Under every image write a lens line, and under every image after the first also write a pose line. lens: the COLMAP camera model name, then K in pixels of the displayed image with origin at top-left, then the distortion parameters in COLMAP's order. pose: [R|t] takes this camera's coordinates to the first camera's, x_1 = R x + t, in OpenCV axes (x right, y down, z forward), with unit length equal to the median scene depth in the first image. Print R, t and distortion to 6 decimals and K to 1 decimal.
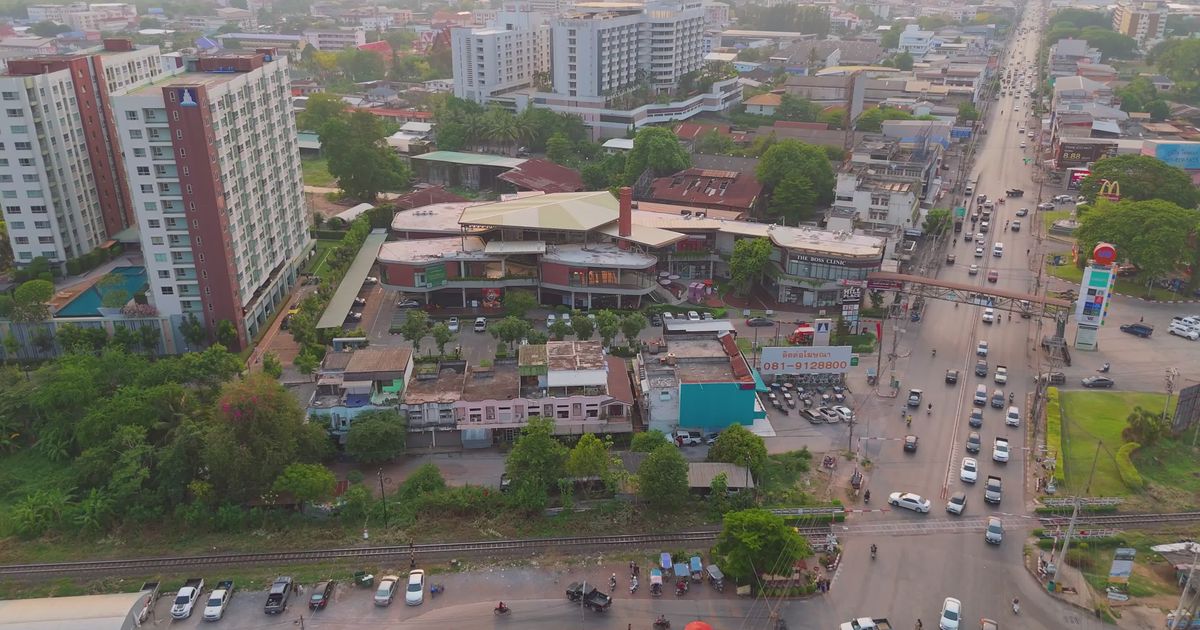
lens RADIAL K [[844.4, 0, 600.0], [0, 844.4, 315.0], [0, 0, 1]] dist [0.010219, 0.000943]
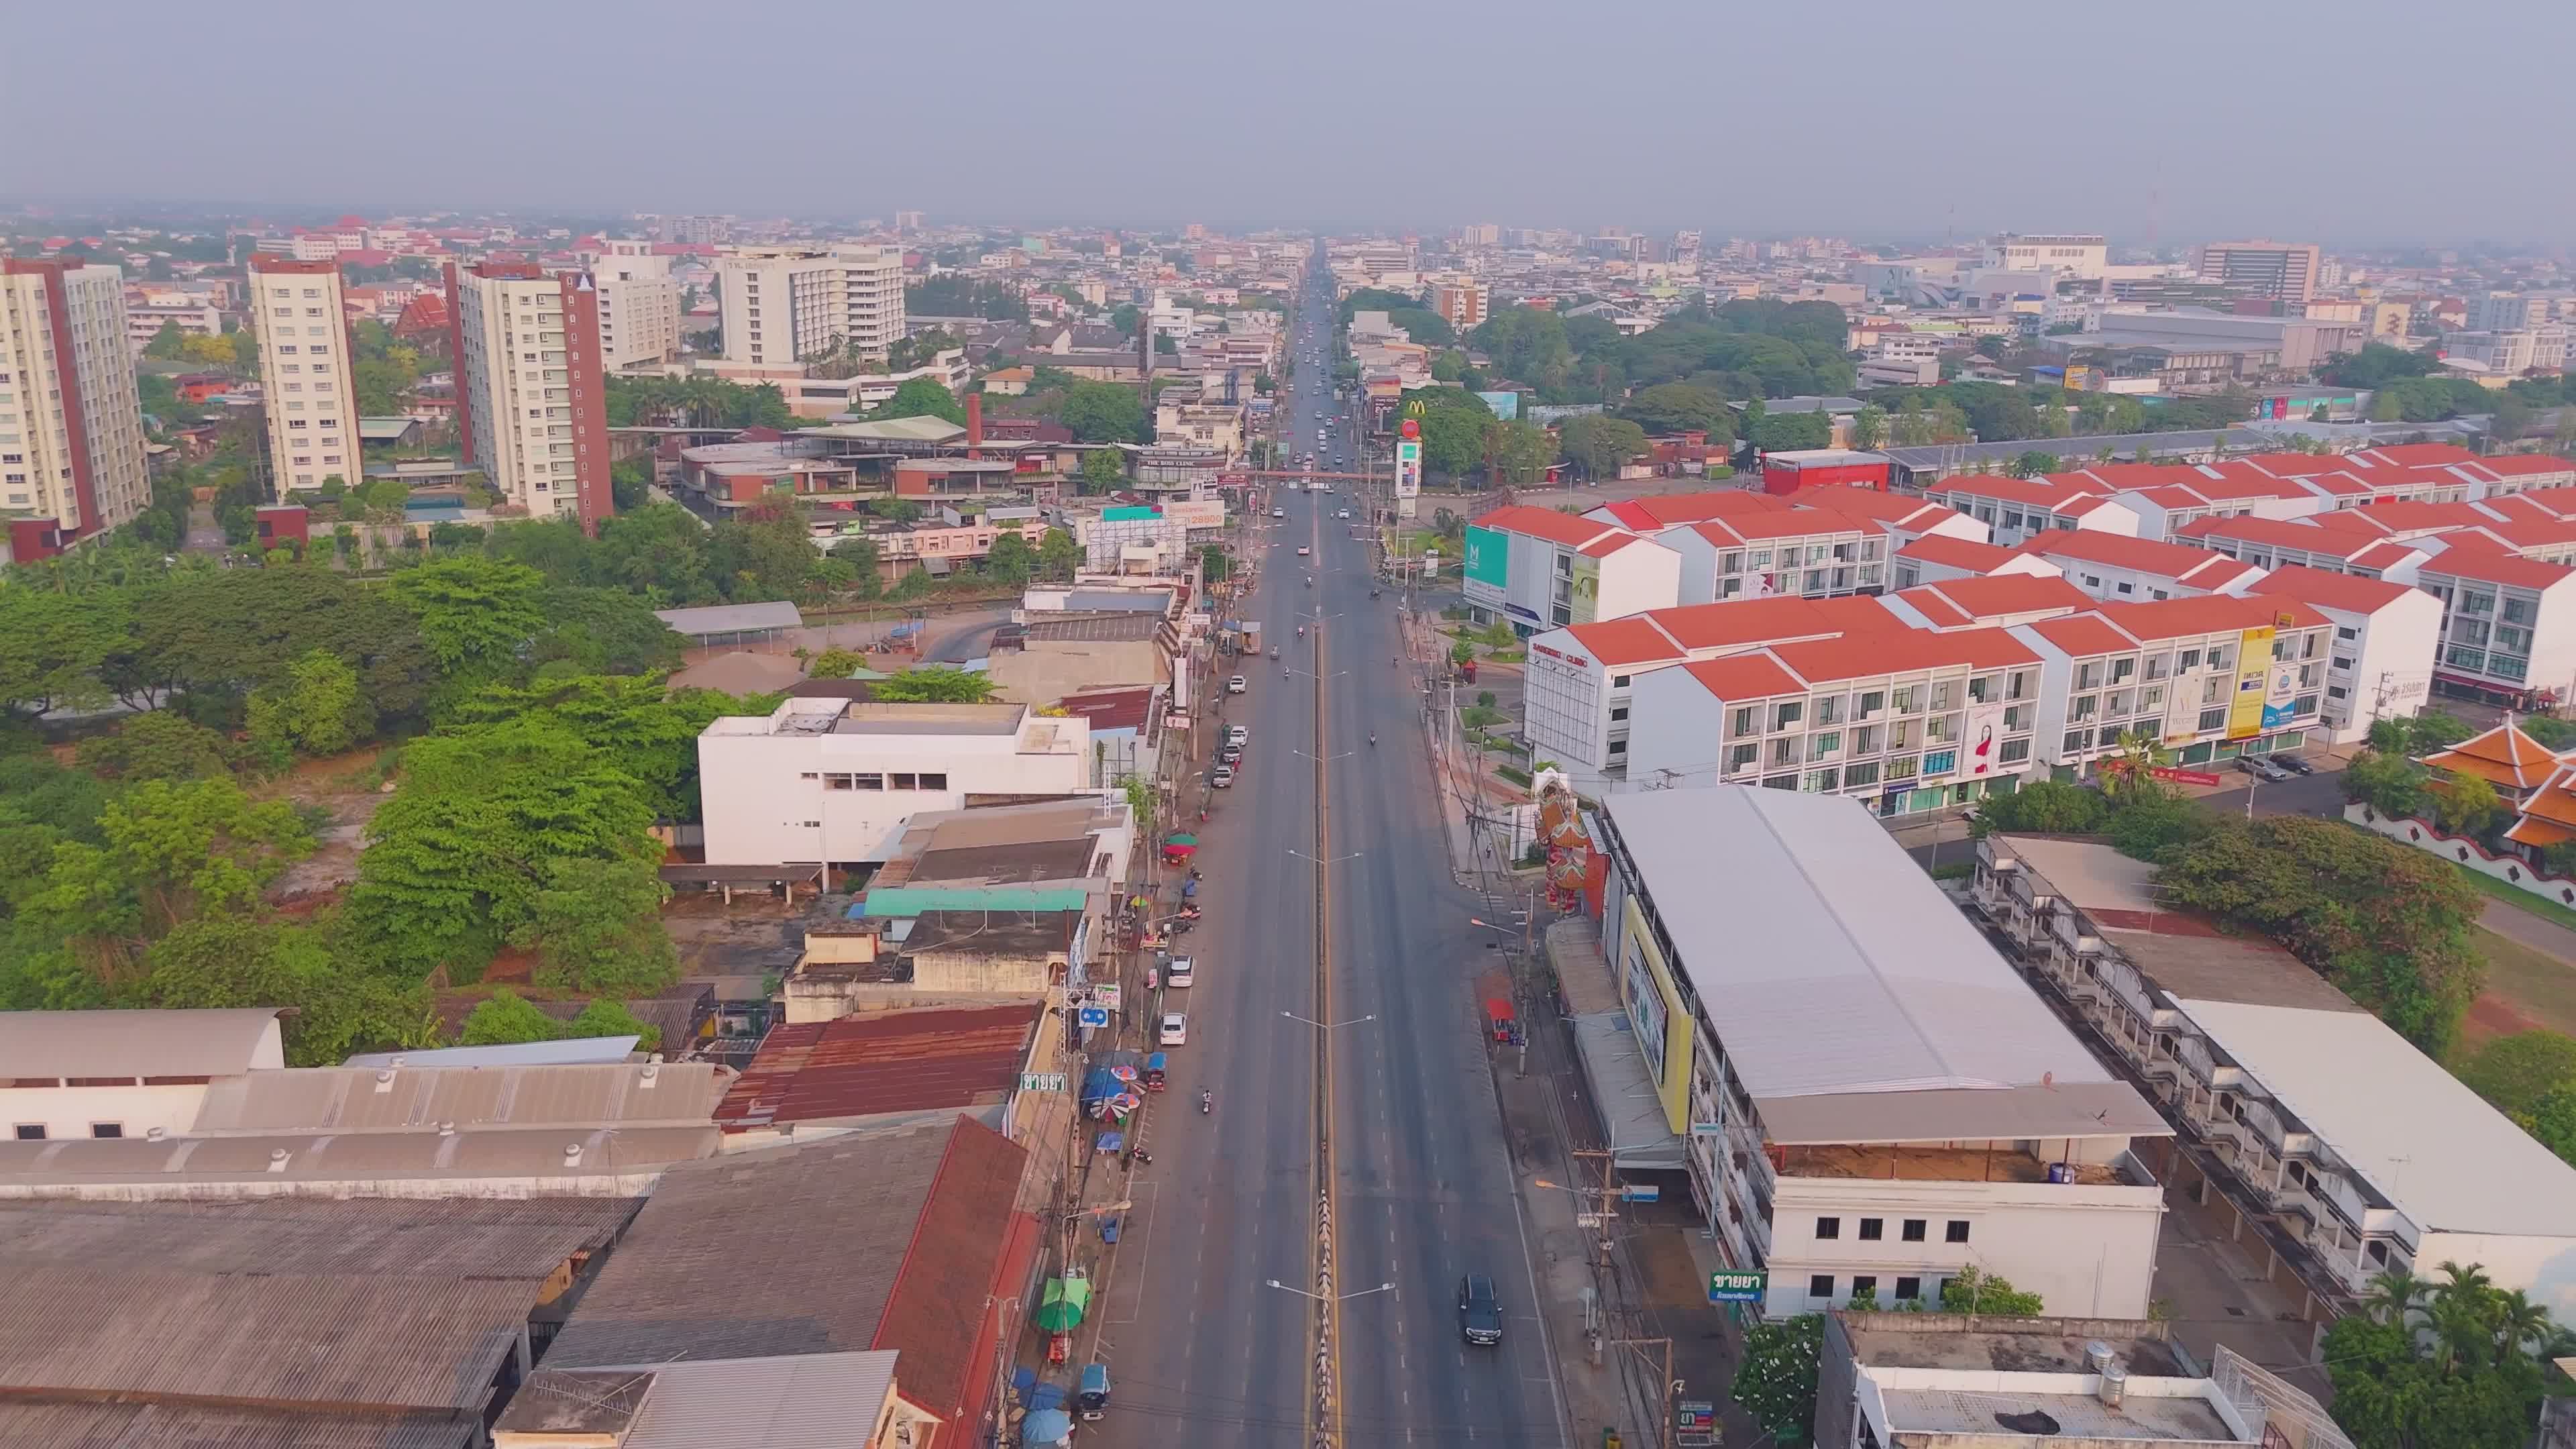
lens RADIAL K [[1799.1, 0, 1288.0], [0, 1799.1, 724.5], [0, 0, 1]] dist [-0.006140, -0.004201]
pose [[0.907494, -0.088425, 0.410652, -0.275678], [0.138816, 0.985800, -0.094495, 0.245949], [-0.396465, 0.142759, 0.906882, -0.506493]]
